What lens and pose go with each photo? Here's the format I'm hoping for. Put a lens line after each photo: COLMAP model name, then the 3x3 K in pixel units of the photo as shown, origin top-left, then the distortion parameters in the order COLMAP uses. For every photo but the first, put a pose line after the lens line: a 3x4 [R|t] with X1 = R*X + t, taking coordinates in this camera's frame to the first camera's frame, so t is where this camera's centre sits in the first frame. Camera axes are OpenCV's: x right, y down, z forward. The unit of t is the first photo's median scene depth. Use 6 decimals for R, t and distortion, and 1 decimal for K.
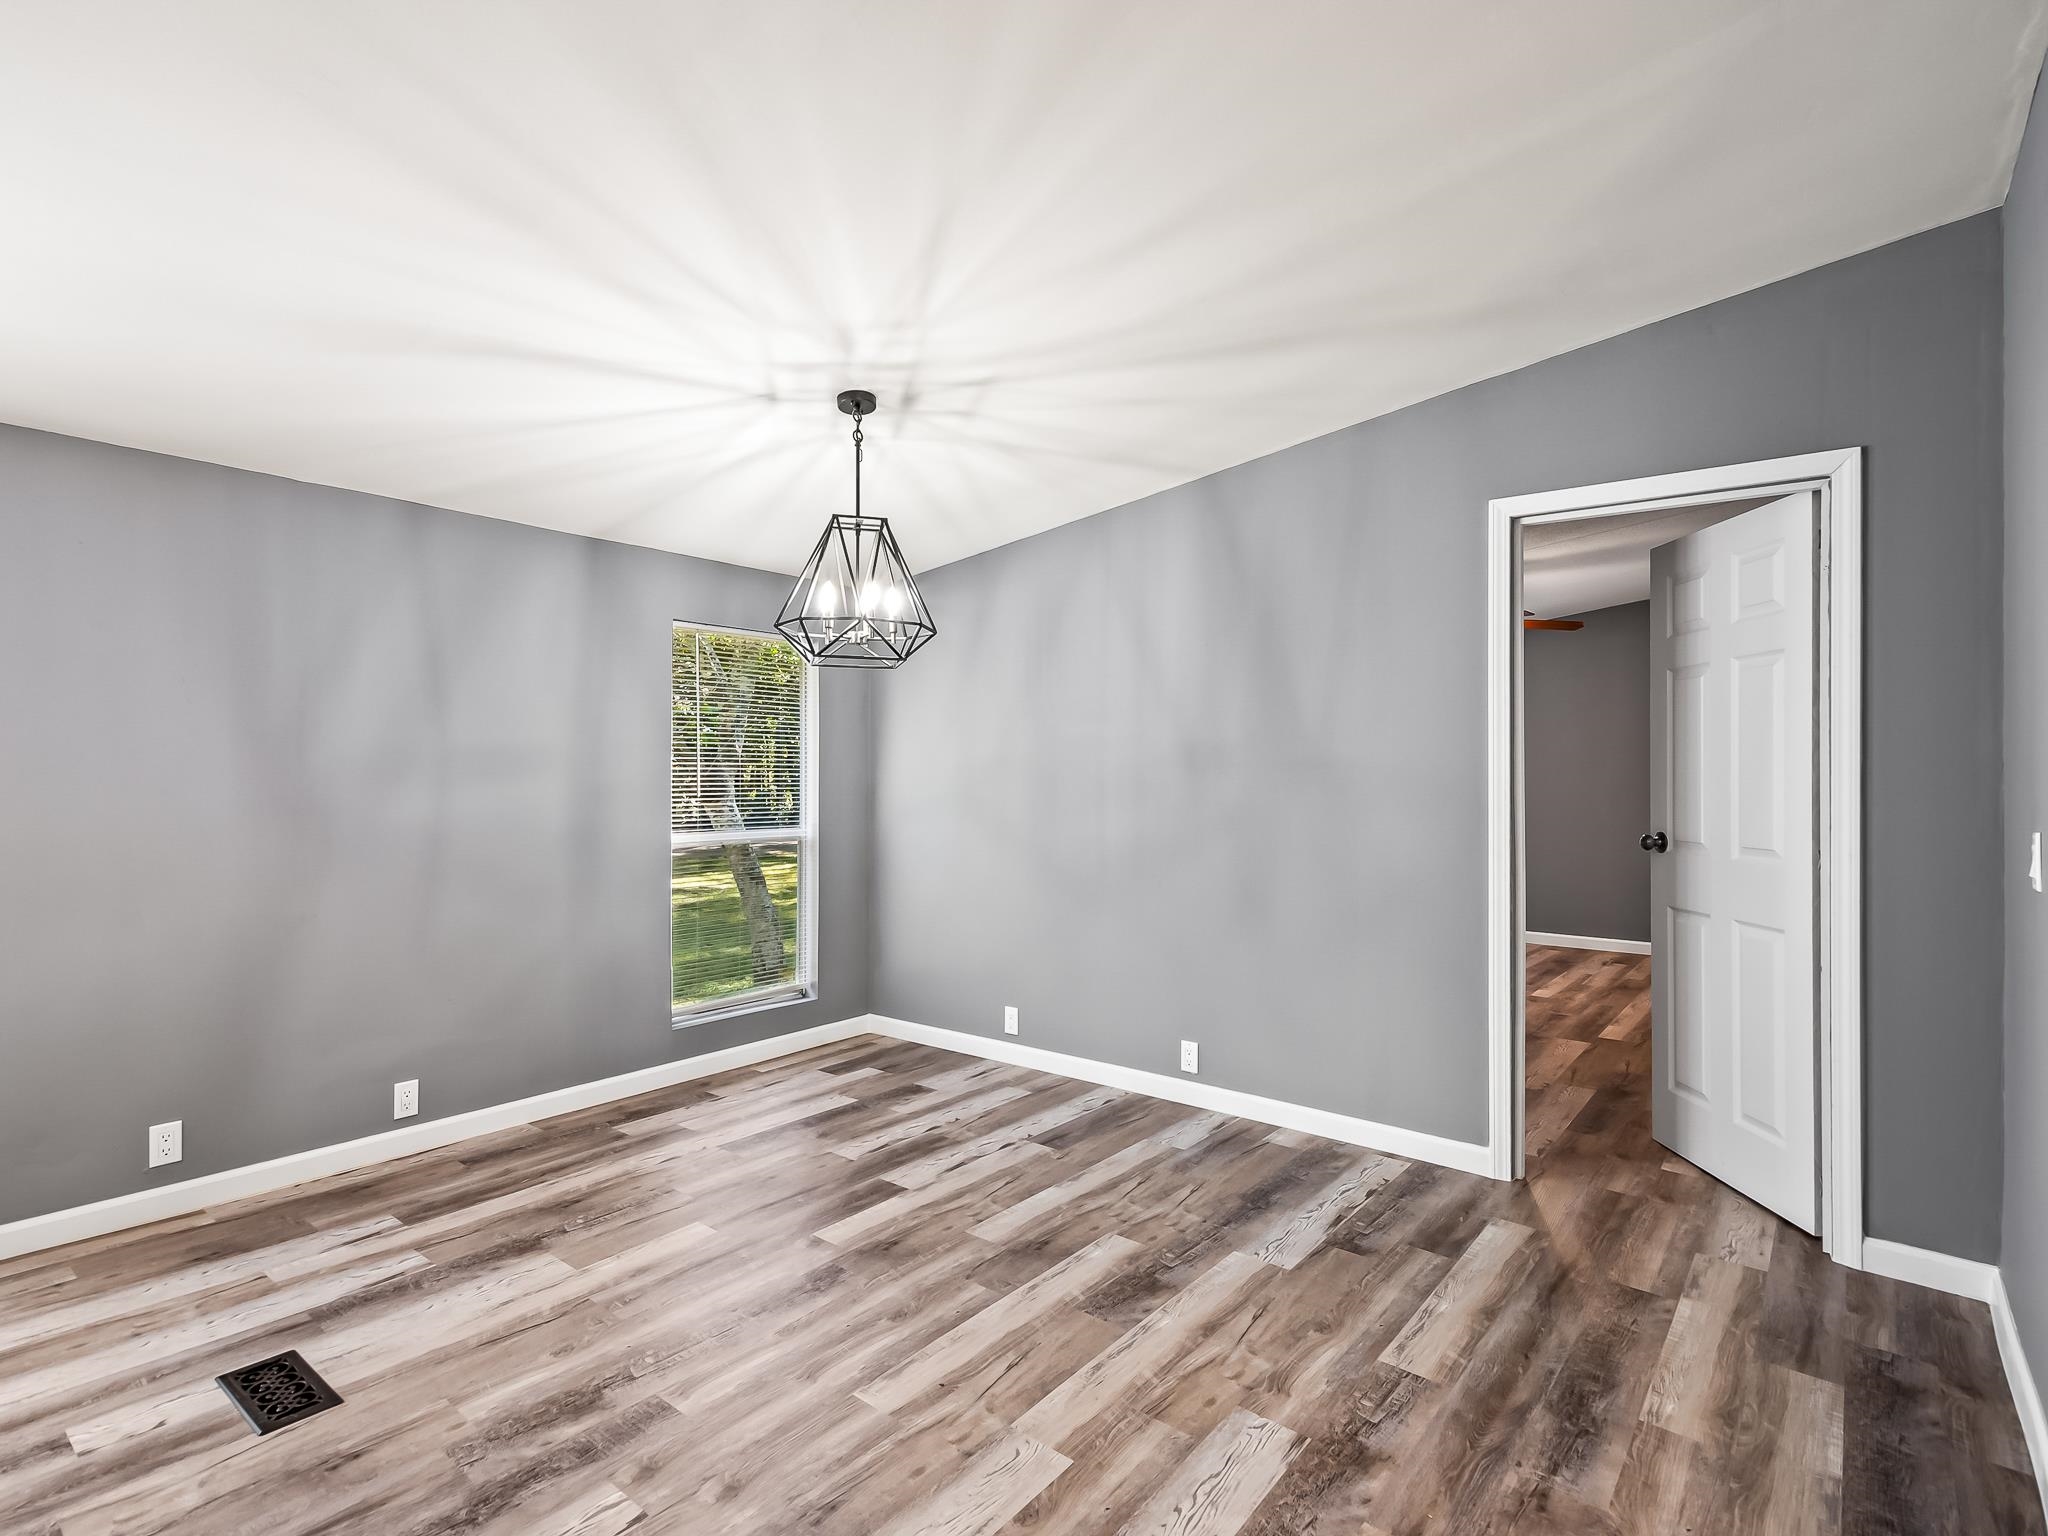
lens RADIAL K [[1013.7, 0, 1014.3], [0, 1013.7, 775.7], [0, 0, 1]] dist [0.017238, -0.001210]
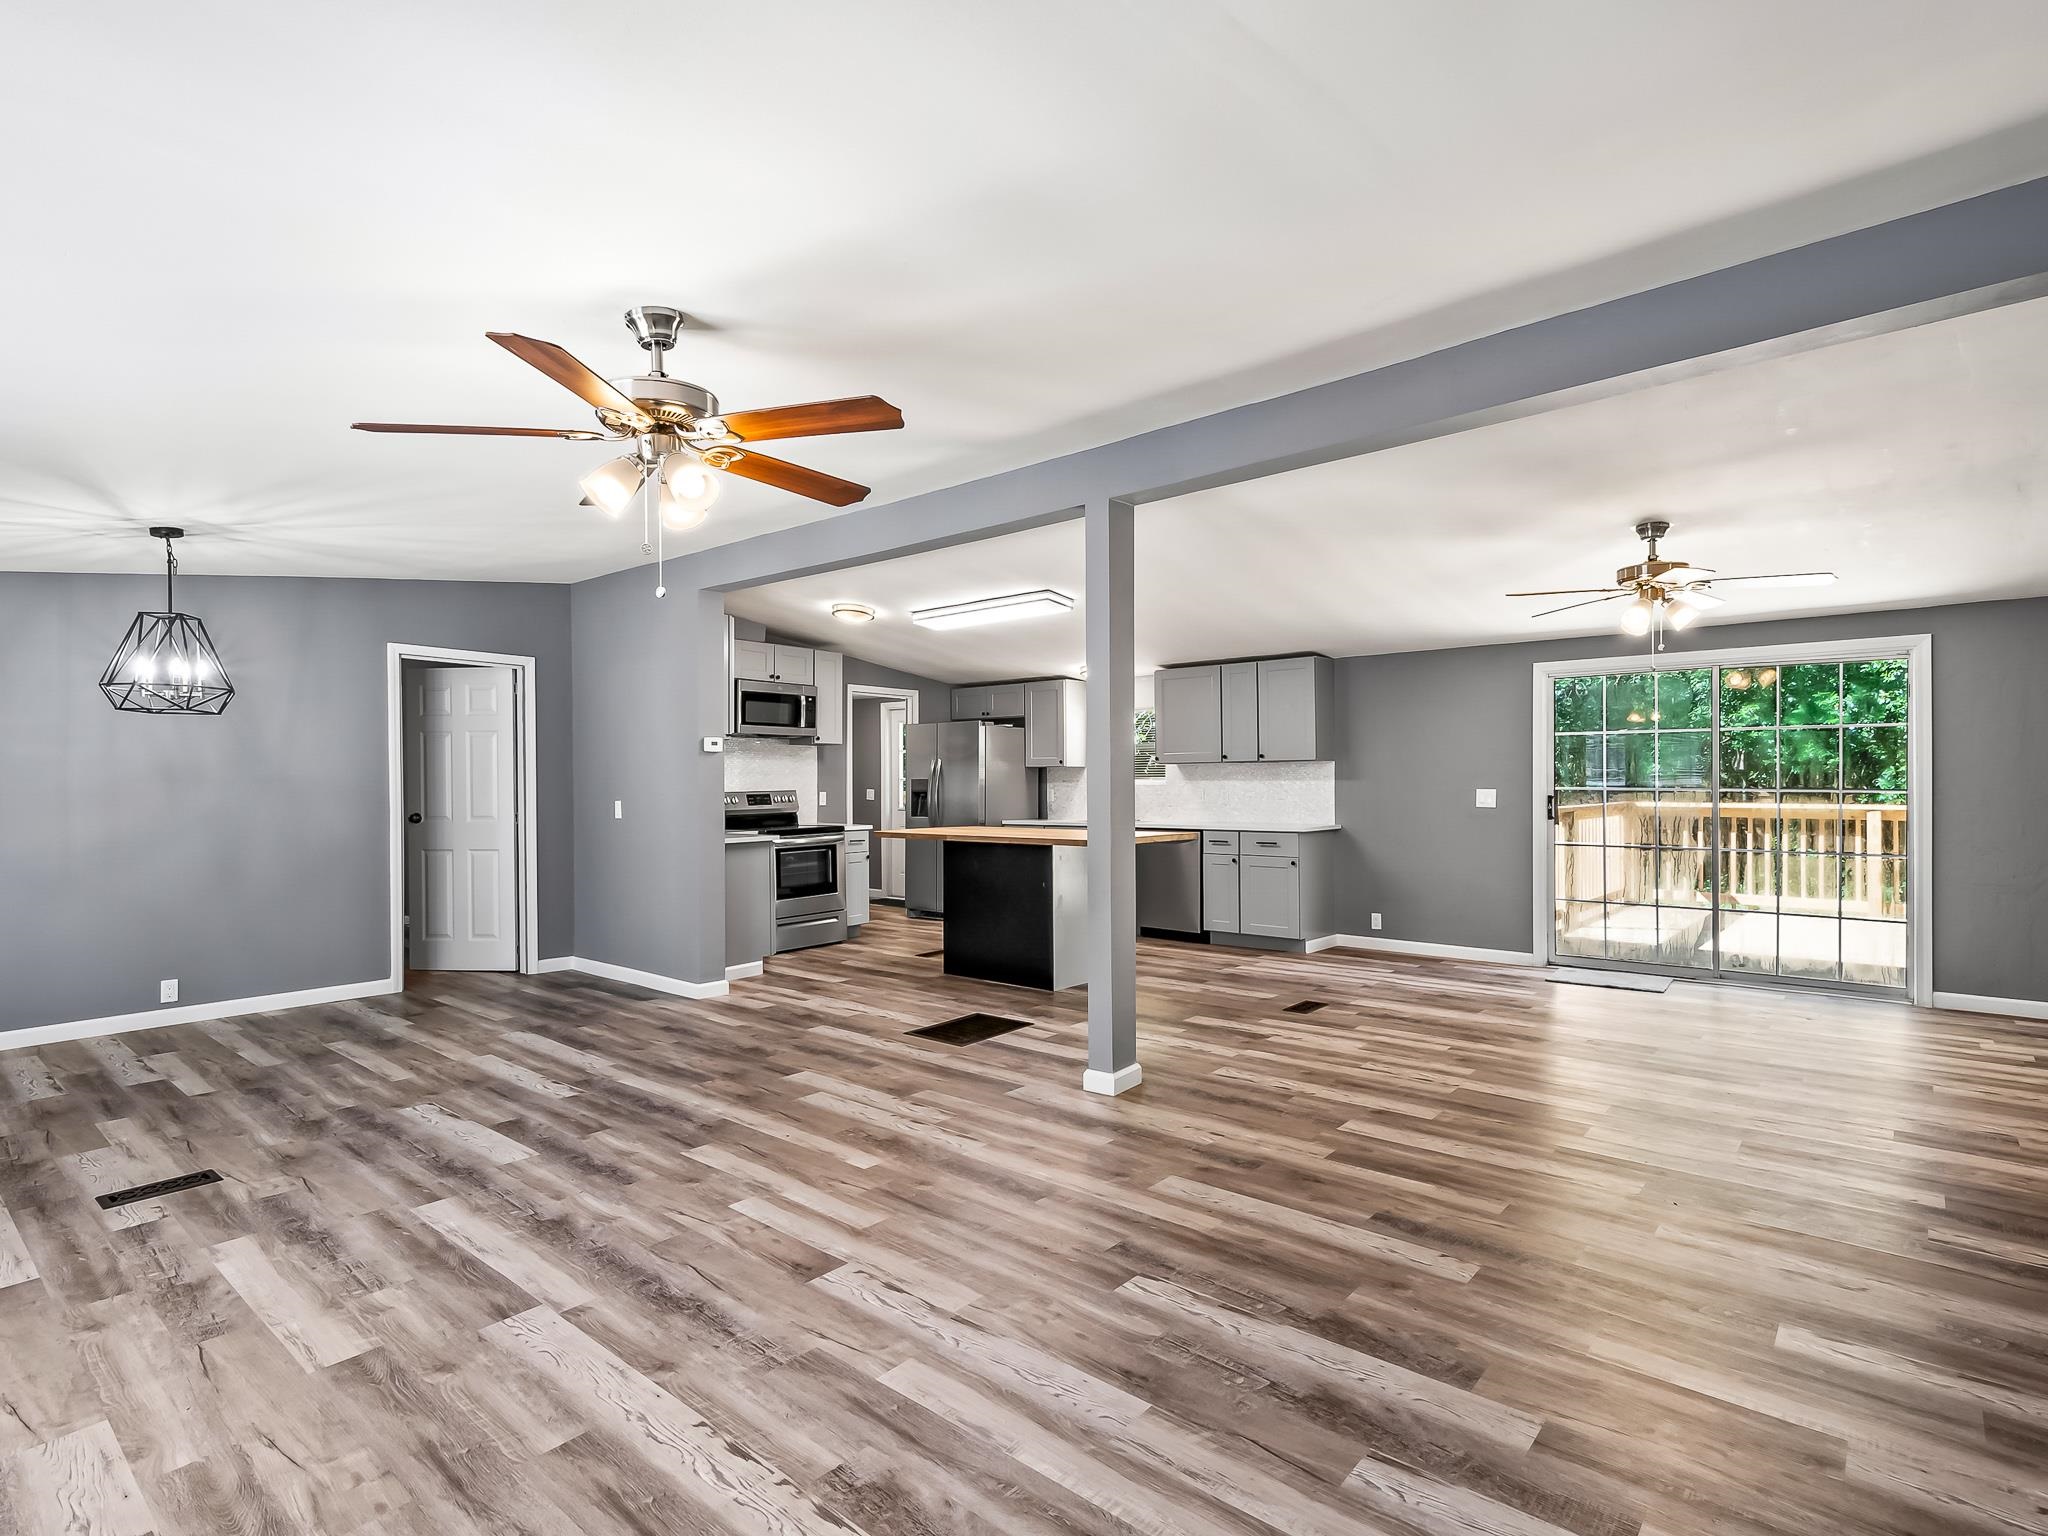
lens RADIAL K [[1035.1, 0, 985.8], [0, 1035.1, 781.4], [0, 0, 1]] dist [0.012809, -0.001579]
pose [[0.039013, -0.006866, 0.999215, -1.479372], [0.007977, 0.999947, 0.006559, -0.011611], [-0.999207, 0.007715, 0.039066, -0.205938]]
